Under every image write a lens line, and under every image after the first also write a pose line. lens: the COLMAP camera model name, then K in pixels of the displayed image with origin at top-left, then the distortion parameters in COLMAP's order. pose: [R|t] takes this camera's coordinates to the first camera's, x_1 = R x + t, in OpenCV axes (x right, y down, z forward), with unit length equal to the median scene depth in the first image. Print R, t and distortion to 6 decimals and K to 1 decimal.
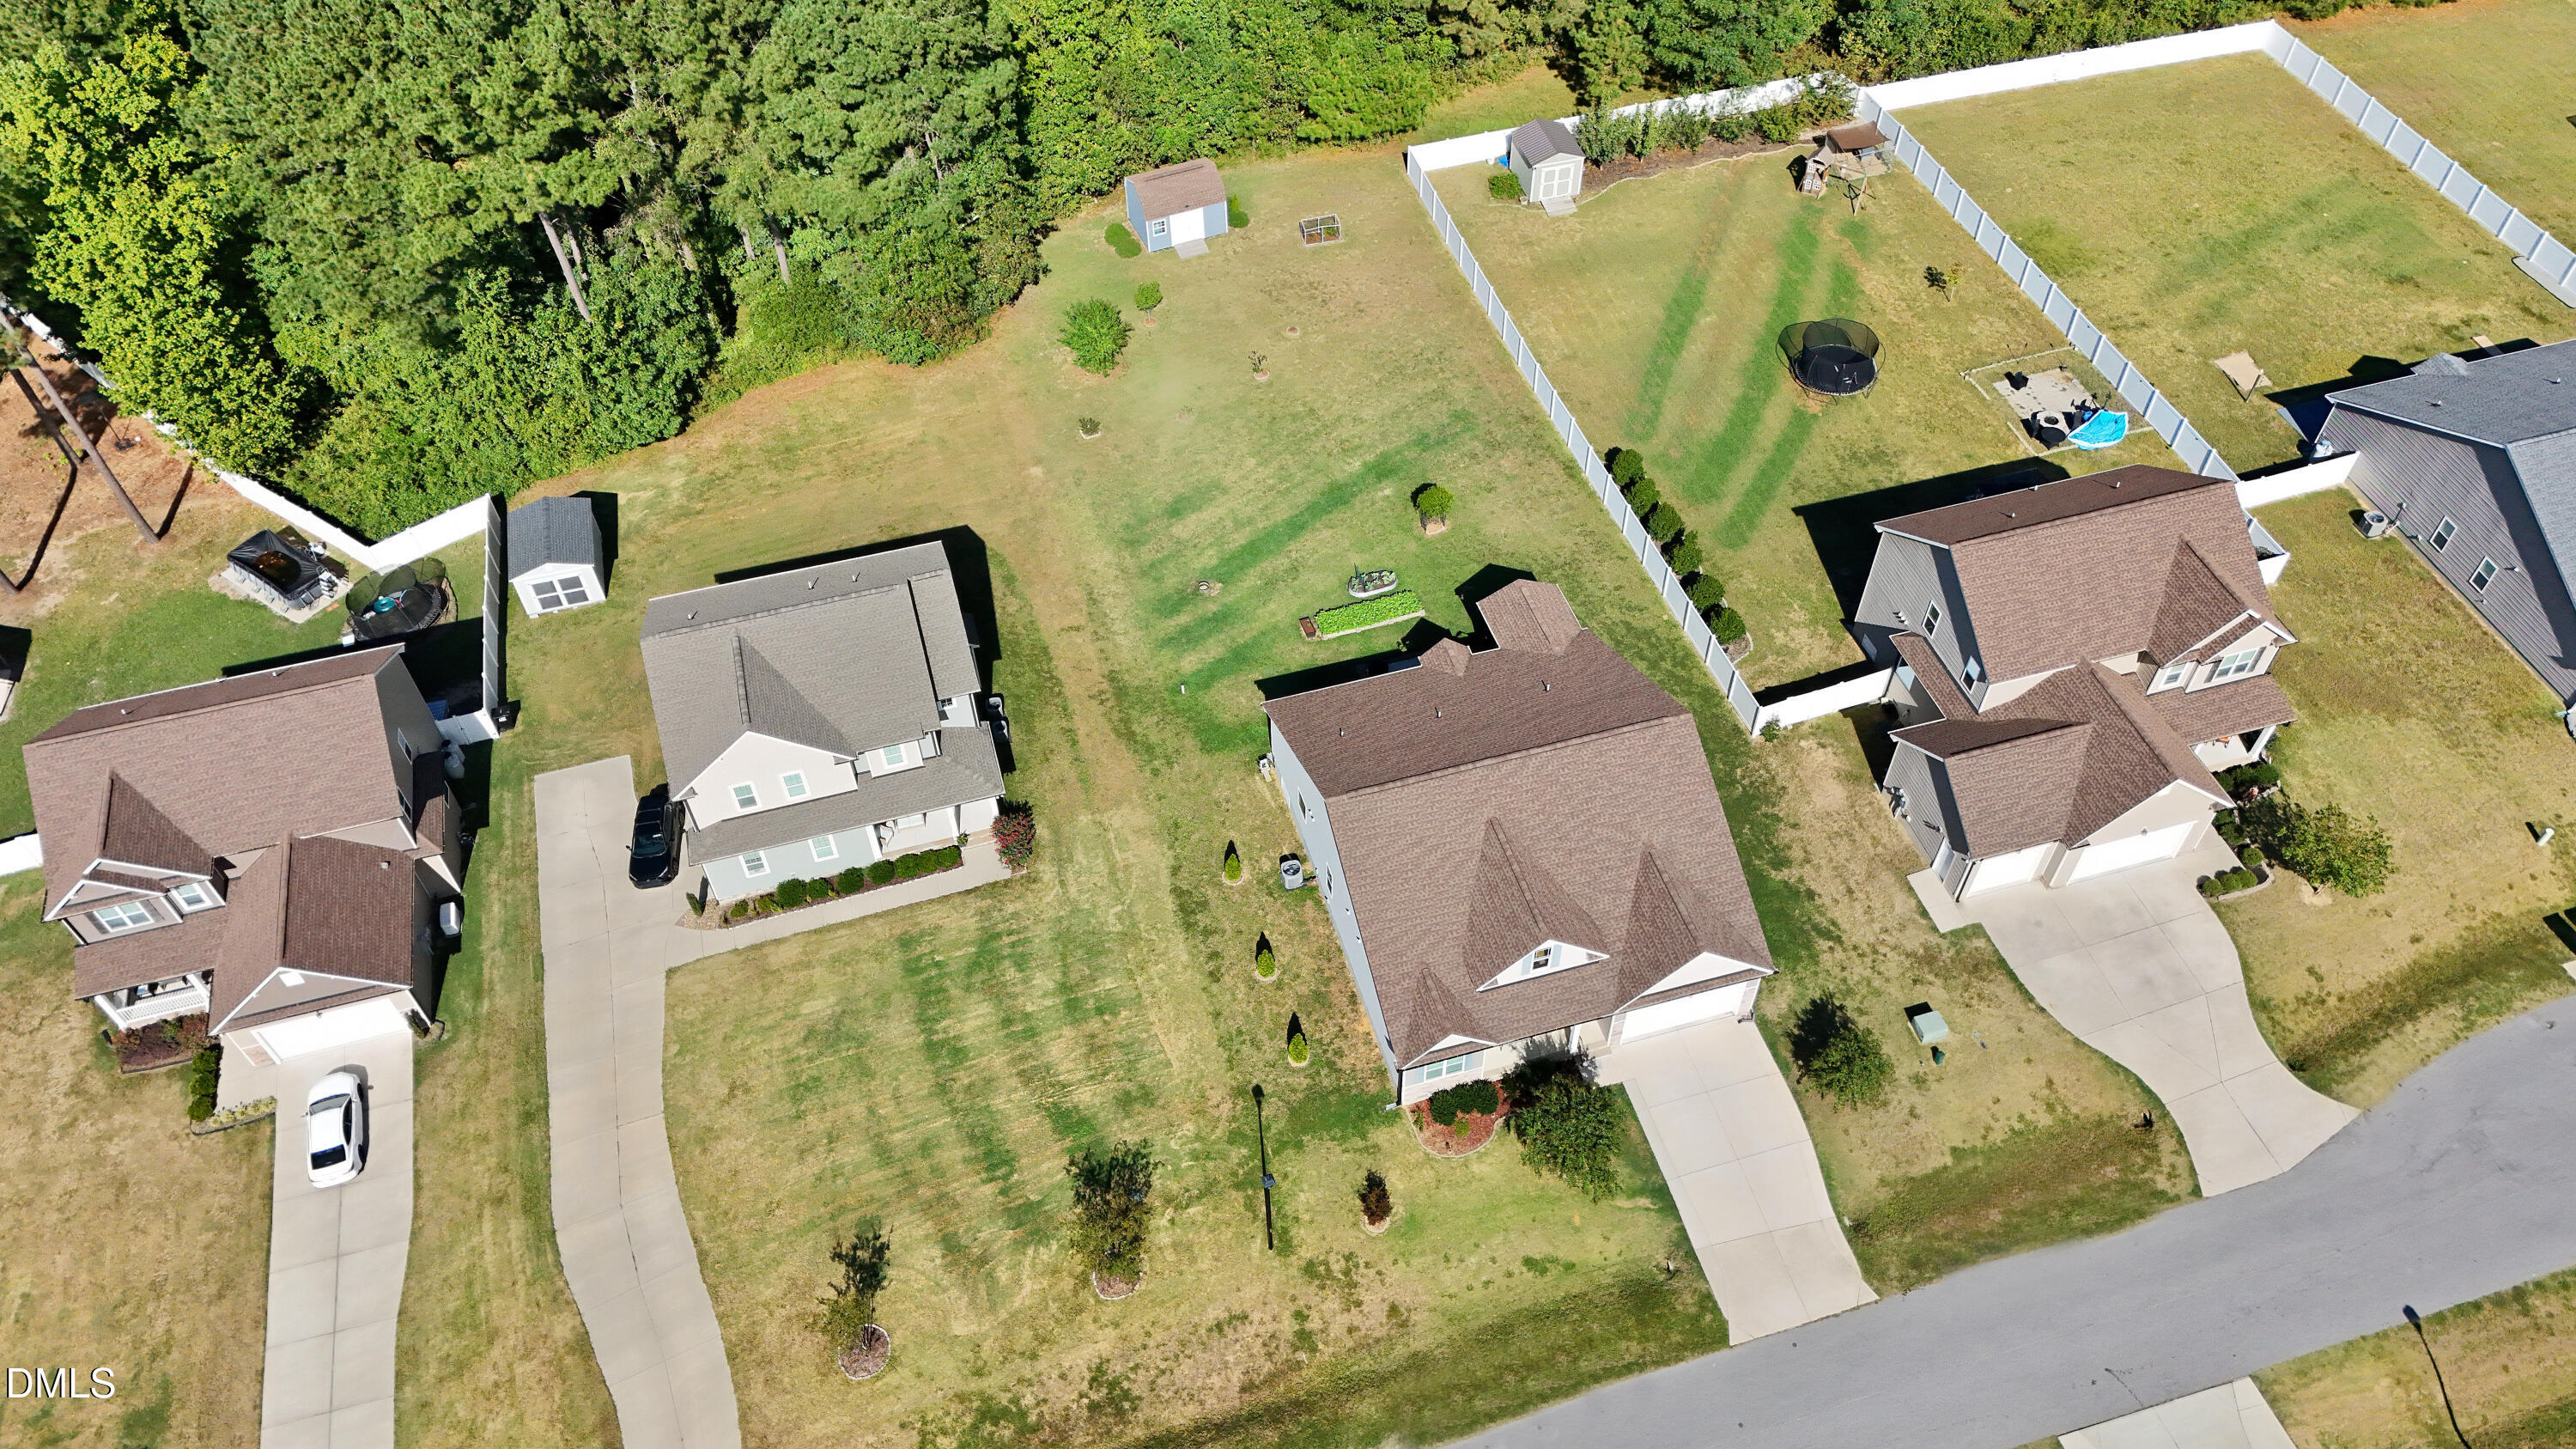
lens RADIAL K [[1889.3, 0, 1296.1], [0, 1889.3, 729.4], [0, 0, 1]] dist [0.084966, -0.079775]
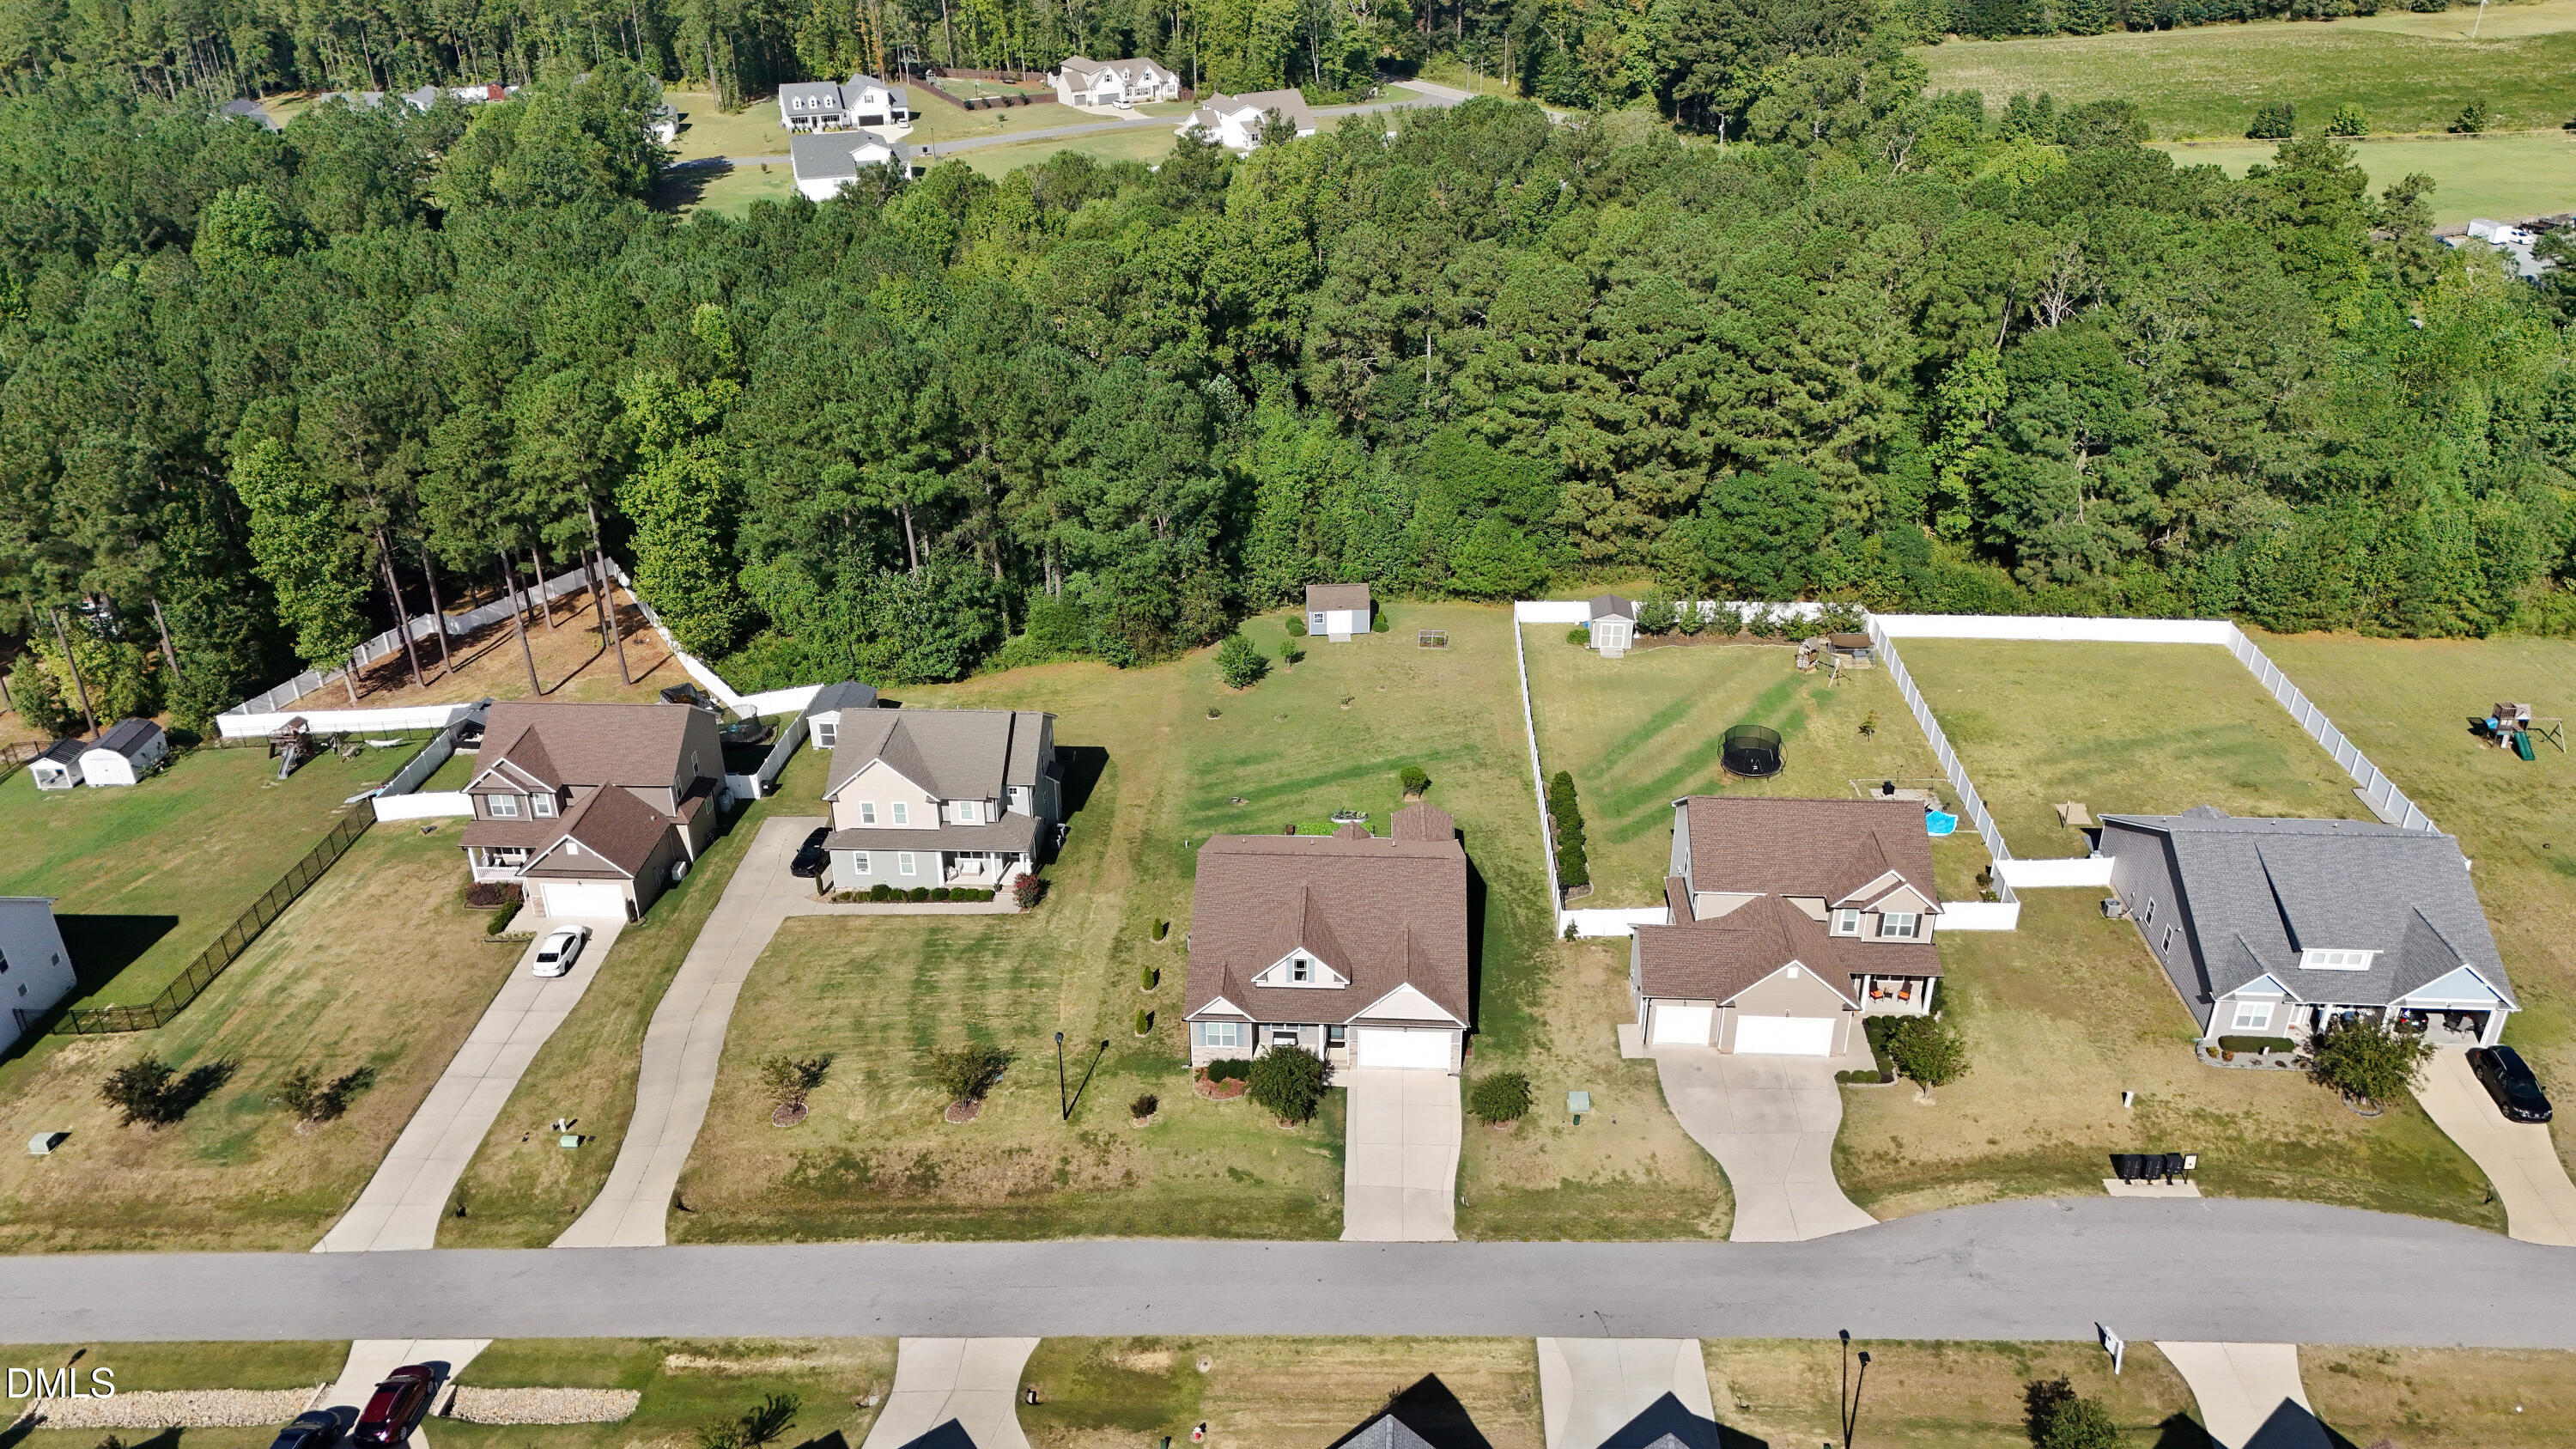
lens RADIAL K [[1889.3, 0, 1296.1], [0, 1889.3, 729.4], [0, 0, 1]] dist [0.084966, -0.079775]
pose [[0.944532, 0.160652, -0.286445, 0.397591], [-0.253731, 0.910727, -0.325879, 0.330865], [0.208520, 0.380483, 0.900973, -0.280938]]
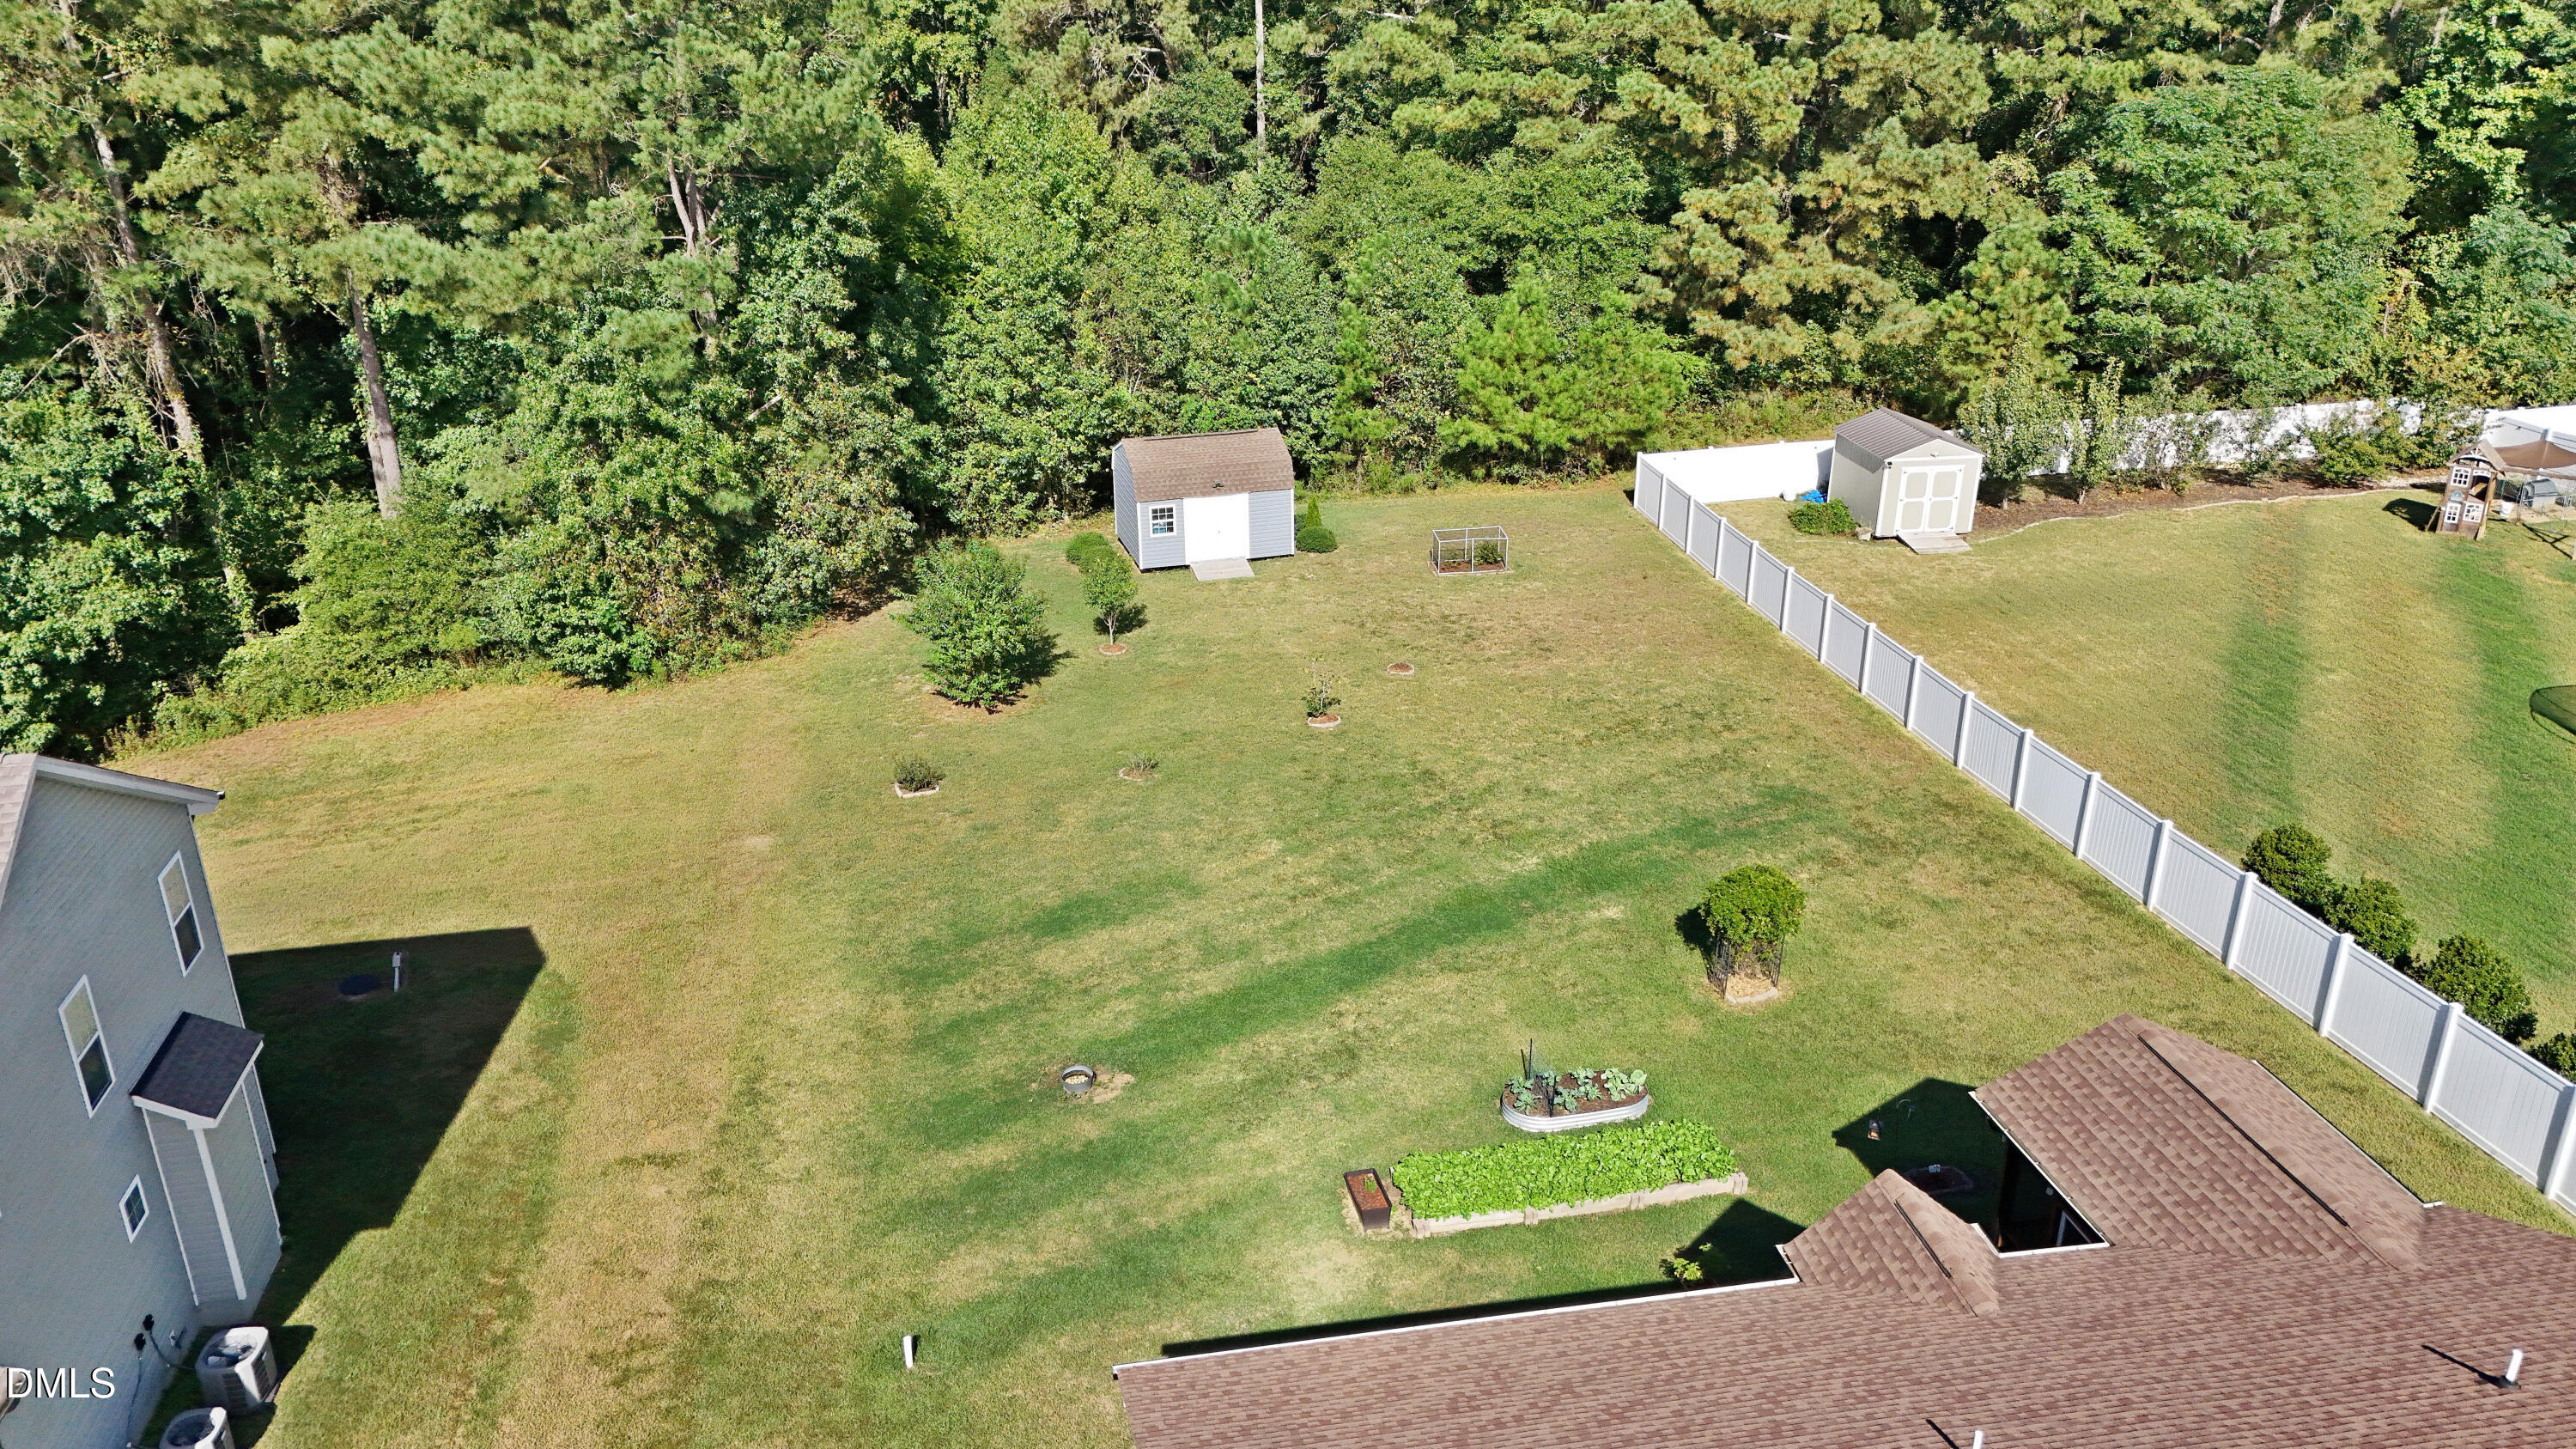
lens RADIAL K [[1889.3, 0, 1296.1], [0, 1889.3, 729.4], [0, 0, 1]] dist [0.084966, -0.079775]
pose [[0.994448, 0.052674, -0.091097, 0.019090], [-0.087234, 0.896812, -0.433725, 0.013970], [0.058851, 0.439264, 0.896428, 0.684111]]
